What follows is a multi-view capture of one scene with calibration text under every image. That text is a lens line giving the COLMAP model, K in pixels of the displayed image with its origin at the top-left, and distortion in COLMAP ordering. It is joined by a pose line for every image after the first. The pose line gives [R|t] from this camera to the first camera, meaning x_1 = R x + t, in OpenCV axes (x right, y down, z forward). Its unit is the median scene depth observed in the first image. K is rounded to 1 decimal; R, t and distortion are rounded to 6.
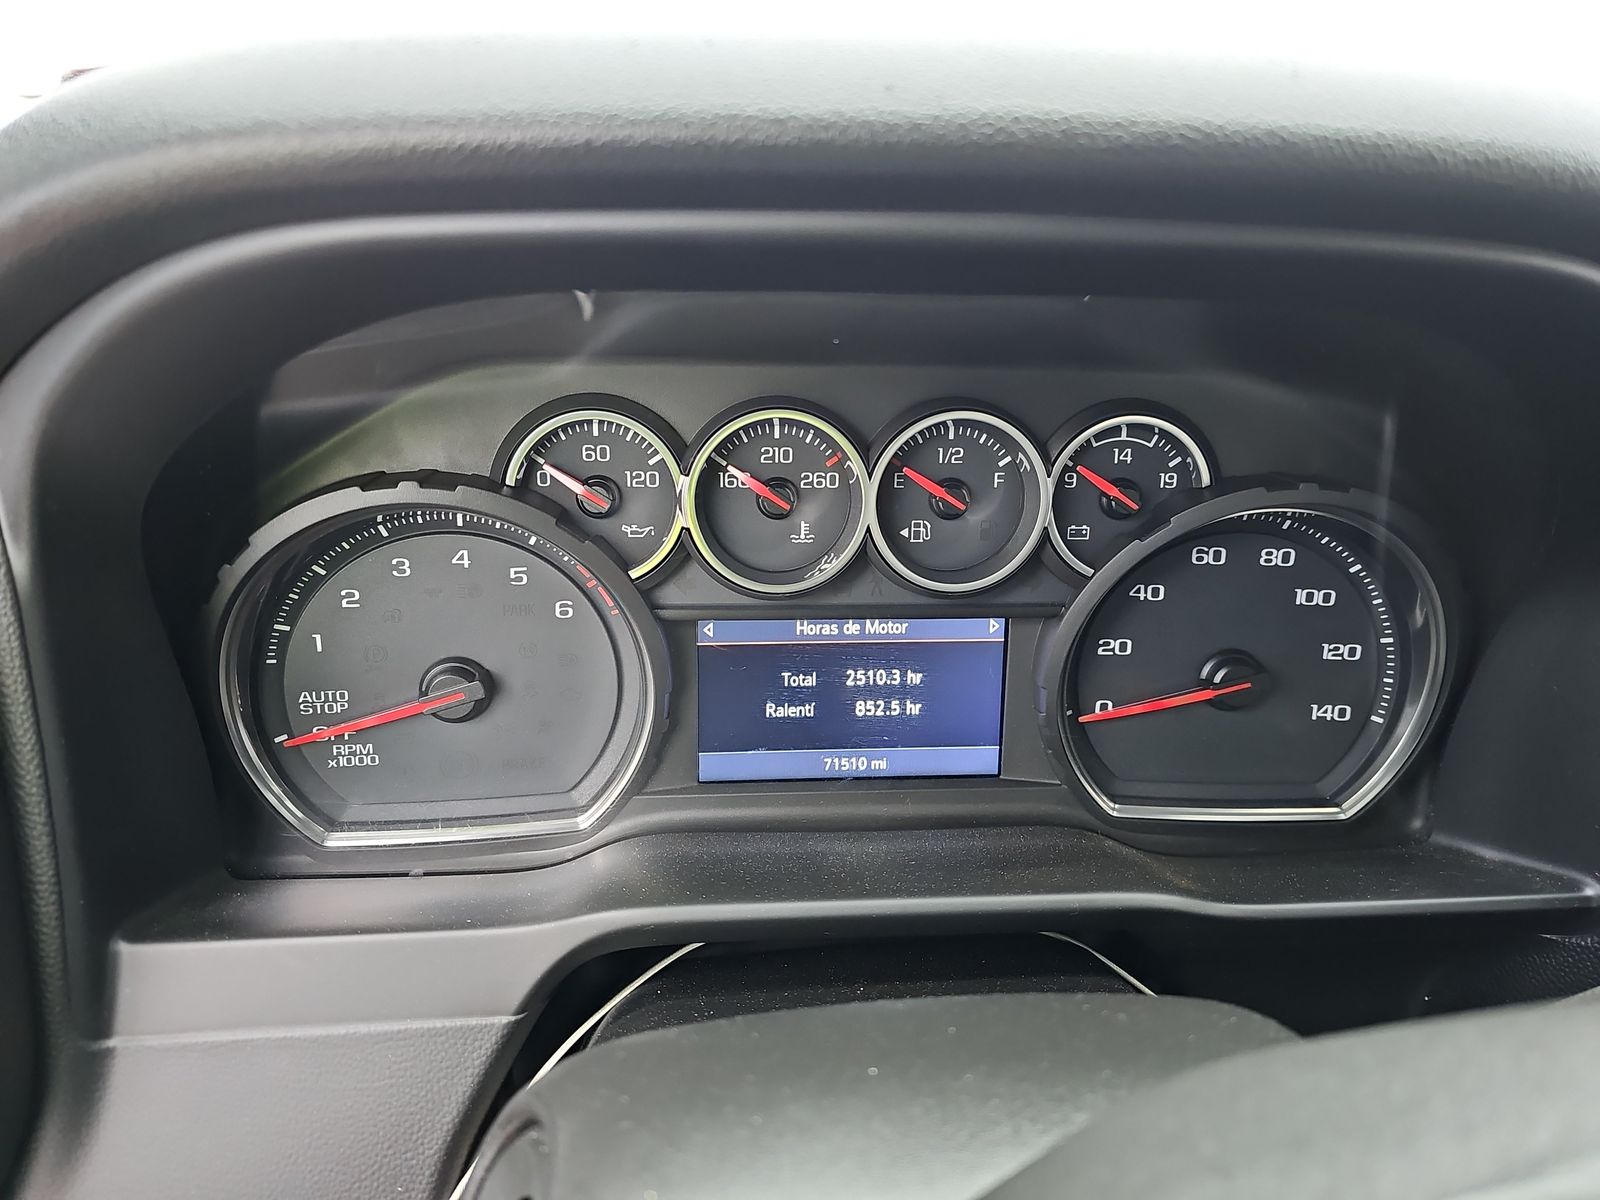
lens RADIAL K [[1043.9, 0, 796.8], [0, 1043.9, 597.9], [0, 0, 1]] dist [0.017012, -0.008321]
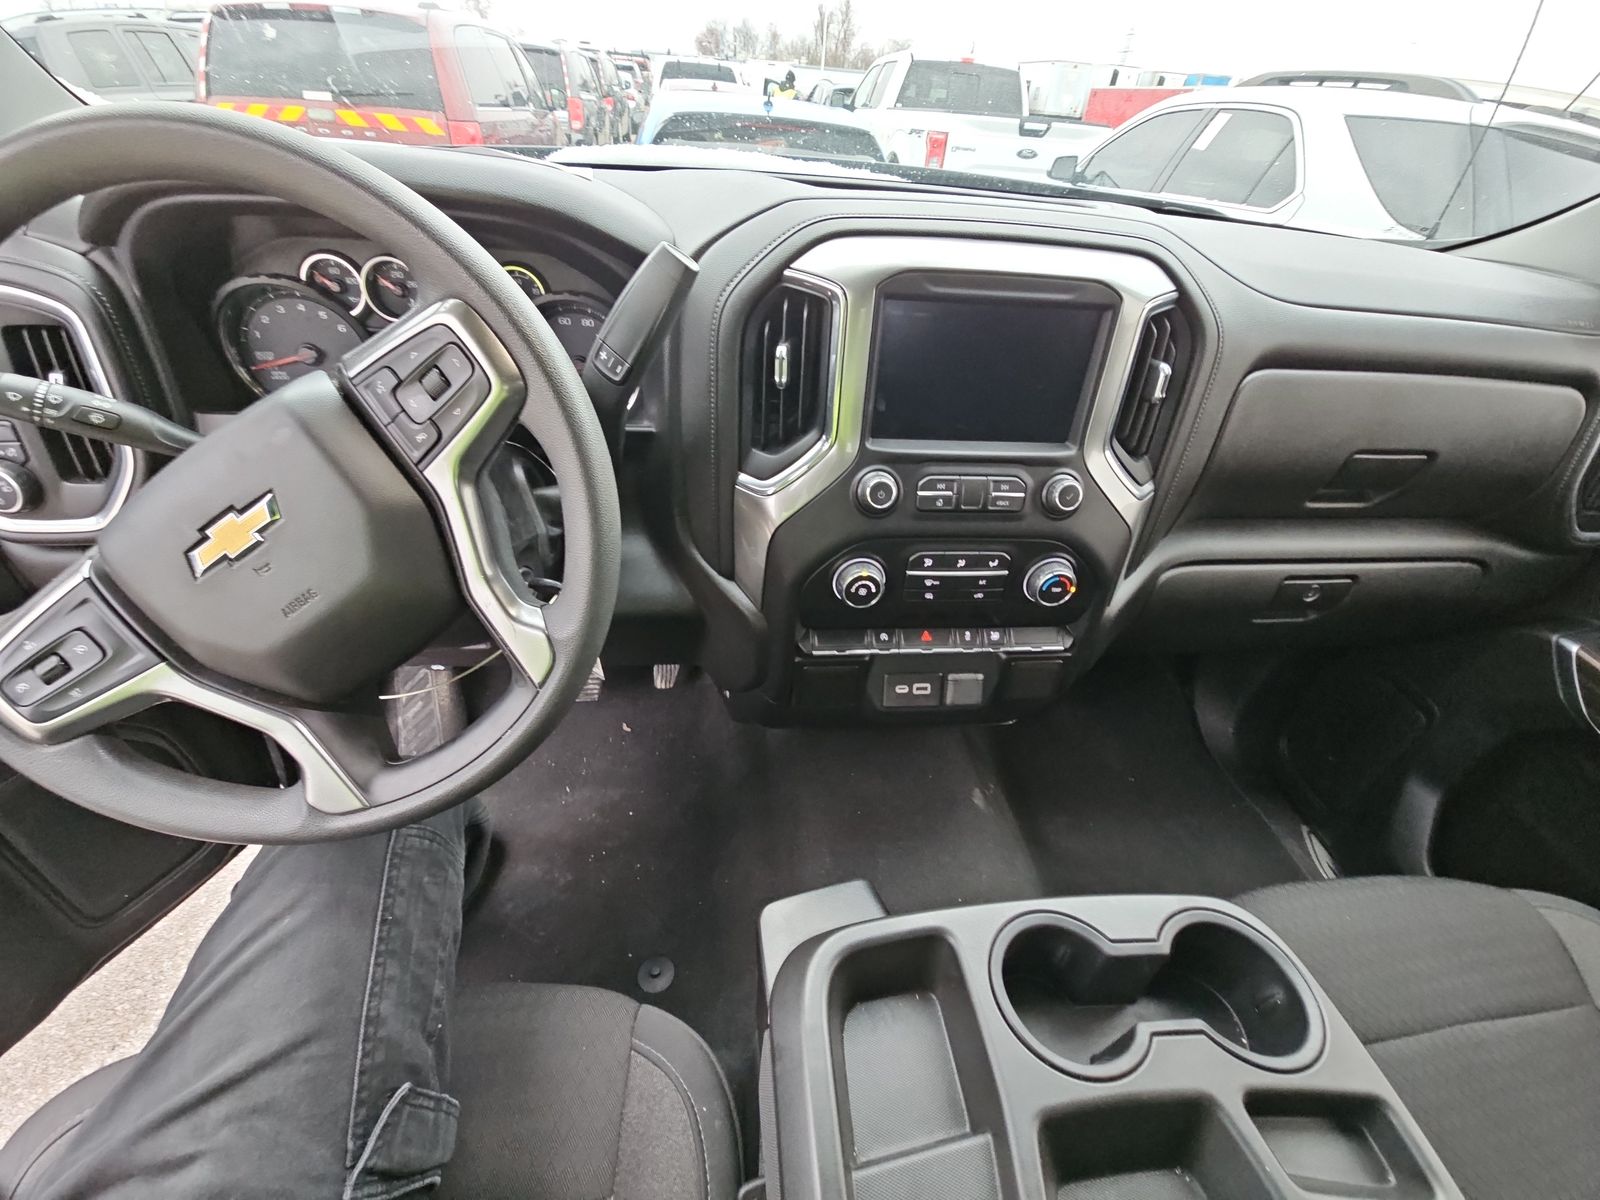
lens RADIAL K [[633.3, 0, 794.9], [0, 633.3, 603.3], [0, 0, 1]] dist [0.001749, -0.002681]
pose [[0.998747, 0.033812, 0.036893, 1.119866], [-0.042755, 0.959642, 0.277955, 0.223956], [-0.026006, -0.279184, 0.959885, -1.094869]]
